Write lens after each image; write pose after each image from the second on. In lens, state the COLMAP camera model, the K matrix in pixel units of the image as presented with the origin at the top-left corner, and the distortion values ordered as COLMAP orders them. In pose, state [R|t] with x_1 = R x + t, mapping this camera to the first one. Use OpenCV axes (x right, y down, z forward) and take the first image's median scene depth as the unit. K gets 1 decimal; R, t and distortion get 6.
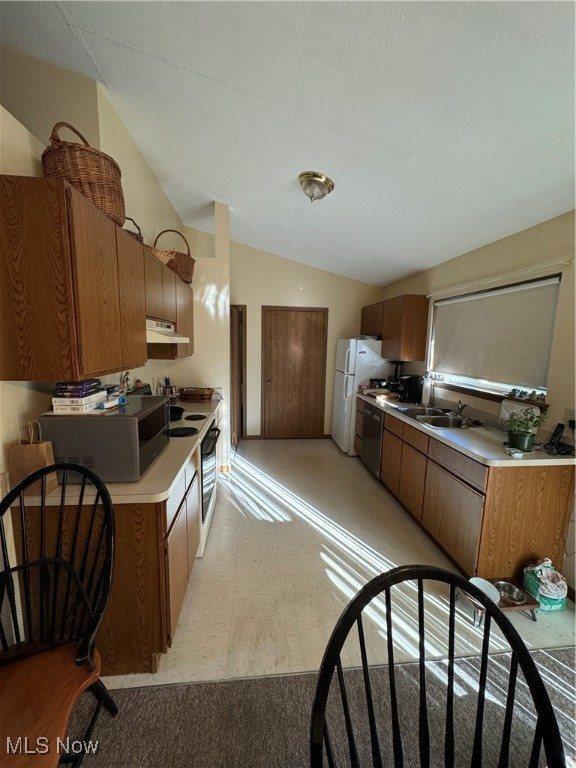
lens RADIAL K [[305.7, 0, 288.0], [0, 305.7, 384.0], [0, 0, 1]] dist [-0.006400, 0.000151]
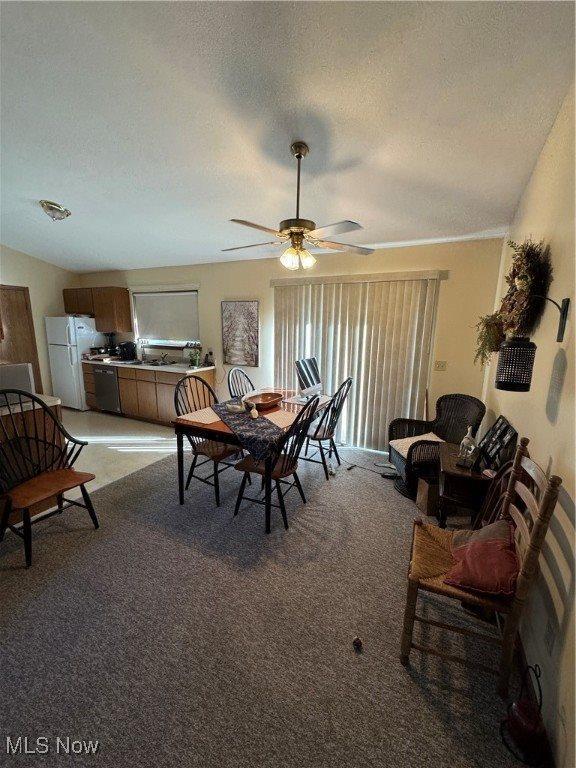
lens RADIAL K [[305.7, 0, 288.0], [0, 305.7, 384.0], [0, 0, 1]] dist [-0.006400, 0.000151]
pose [[0.523500, -0.172187, 0.834445, -0.467533], [0.107397, 0.984891, 0.135854, 0.056407], [-0.845230, 0.018497, 0.534083, -0.471072]]
